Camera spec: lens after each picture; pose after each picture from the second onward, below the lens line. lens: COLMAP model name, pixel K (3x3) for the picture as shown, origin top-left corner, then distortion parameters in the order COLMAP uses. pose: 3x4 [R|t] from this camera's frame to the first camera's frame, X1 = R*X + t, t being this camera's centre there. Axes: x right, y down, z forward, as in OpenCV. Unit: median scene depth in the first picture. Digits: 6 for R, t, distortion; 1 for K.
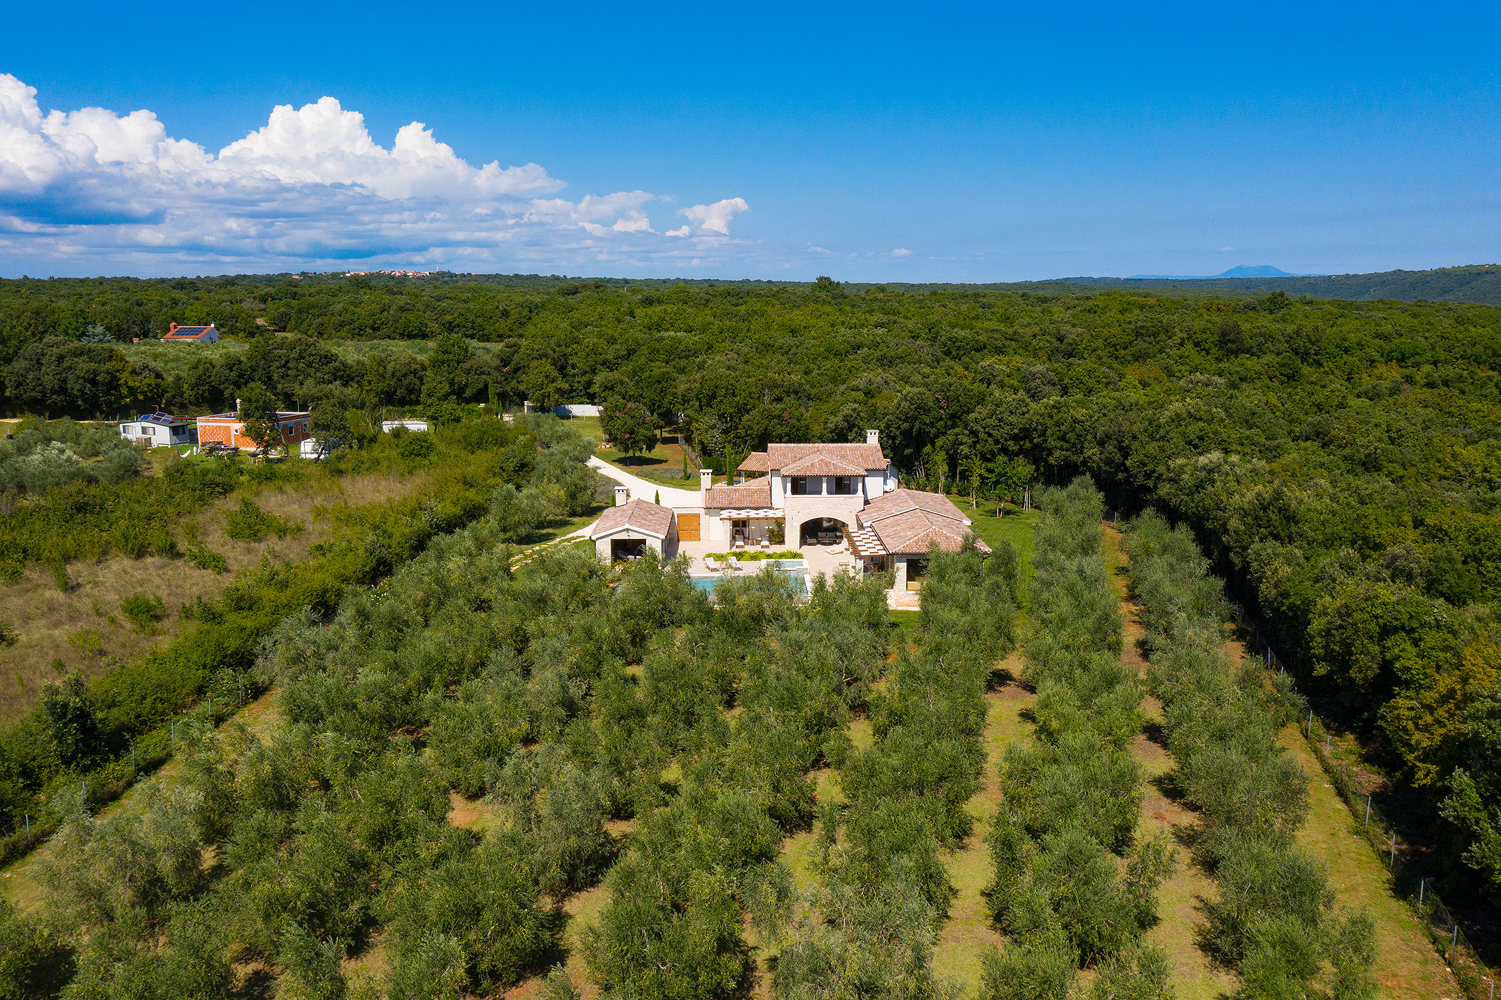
lens RADIAL K [[1319.4, 0, 750.5], [0, 1319.4, 500.0], [0, 0, 1]] dist [0.048761, 0.001340]
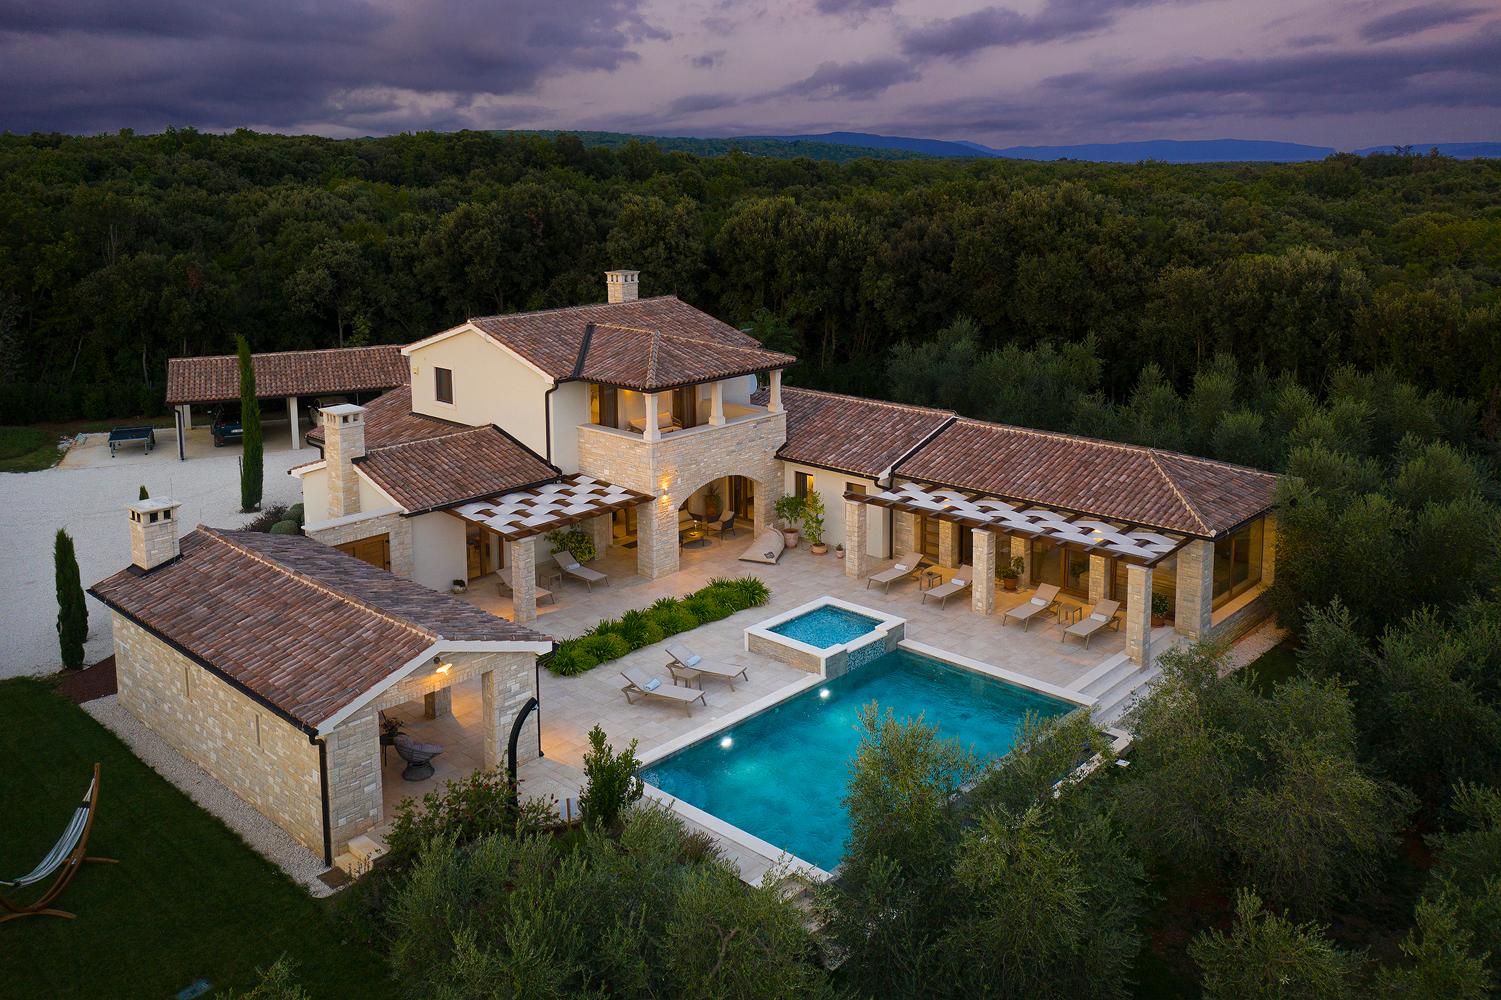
lens RADIAL K [[1204.8, 0, 752.5], [0, 1204.8, 396.3], [0, 0, 1]] dist [0.000084, -0.005106]
pose [[0.660302, -0.139472, 0.737935, -0.141607], [0.119537, 0.989595, 0.080075, -0.027059], [-0.741426, 0.035336, 0.670104, 0.488124]]
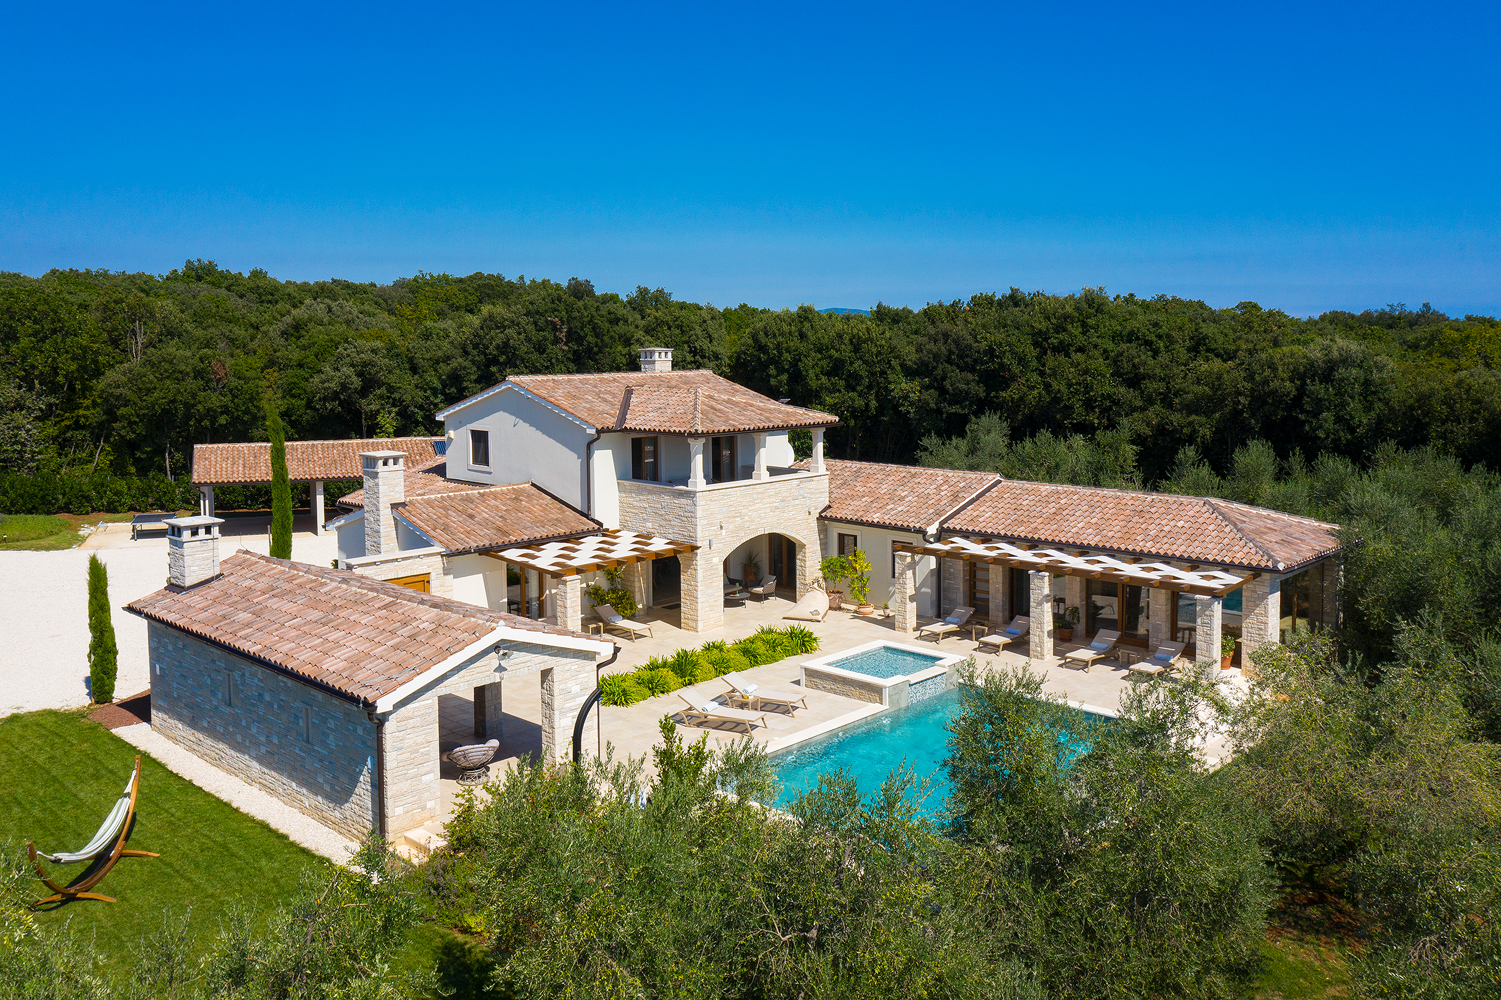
lens RADIAL K [[1192.9, 0, 750.5], [0, 1192.9, 500.0], [0, 0, 1]] dist [-0.005637, 0.003389]
pose [[0.657813, -0.093019, 0.747416, -0.145945], [0.119604, 0.992653, 0.018274, -0.002612], [-0.743625, 0.077373, 0.664105, 0.502069]]
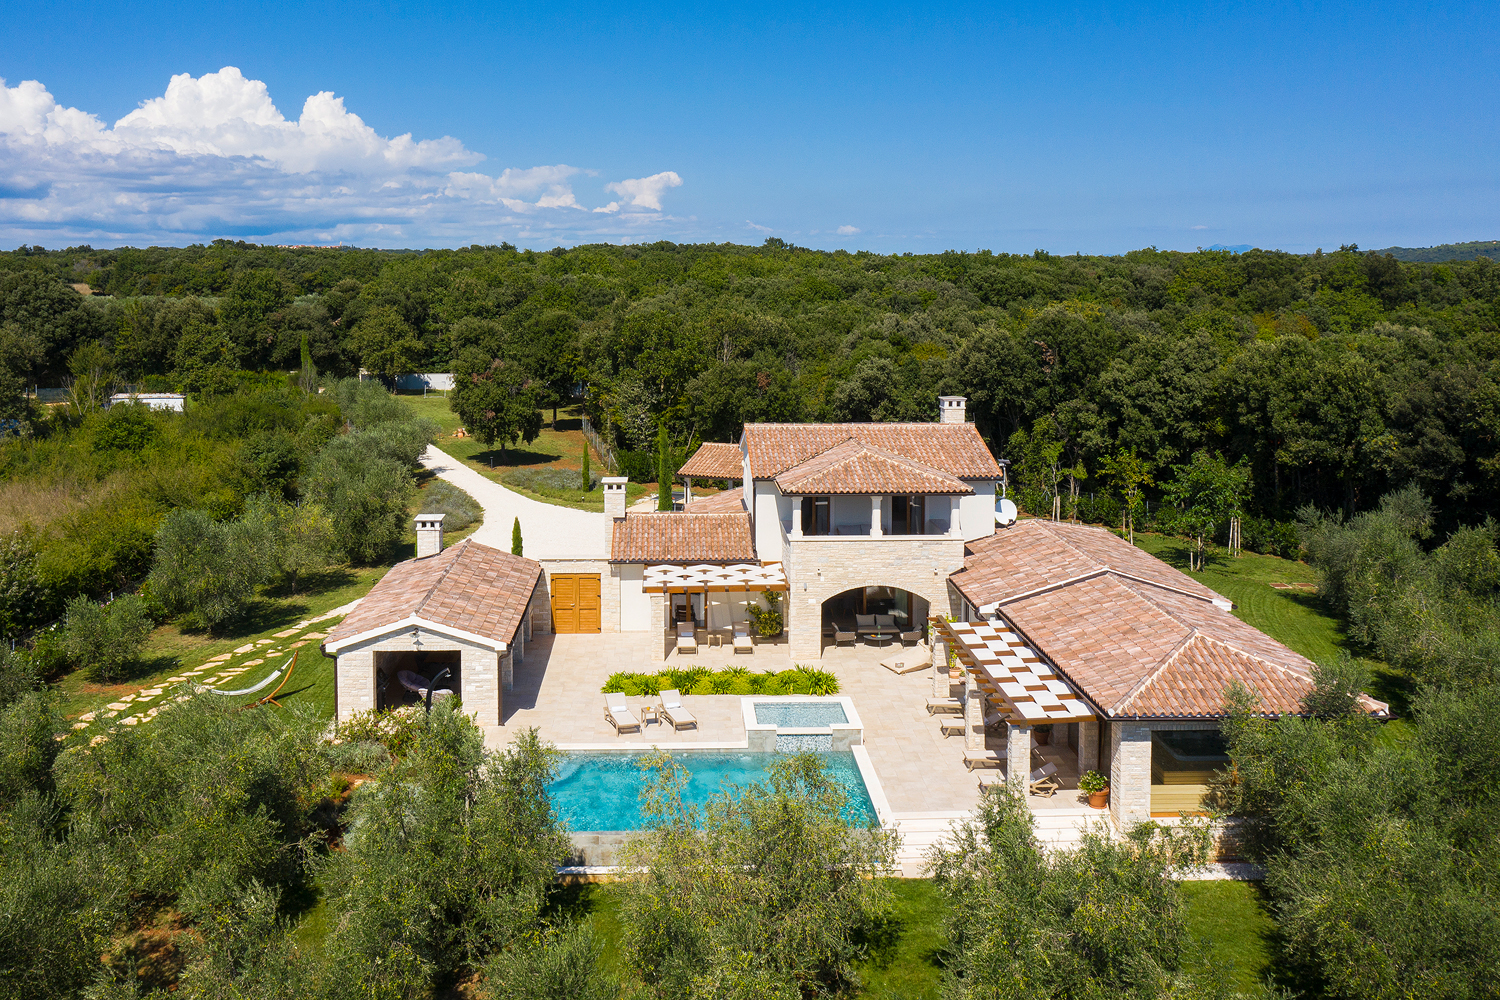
lens RADIAL K [[1318.5, 0, 750.0], [0, 1318.5, 500.0], [0, 0, 1]] dist [0.048761, 0.001340]
pose [[0.998724, -0.001090, 0.050487, -0.006292], [0.000863, 0.999989, 0.004504, -0.011823], [-0.050491, -0.004455, 0.998715, 0.364213]]
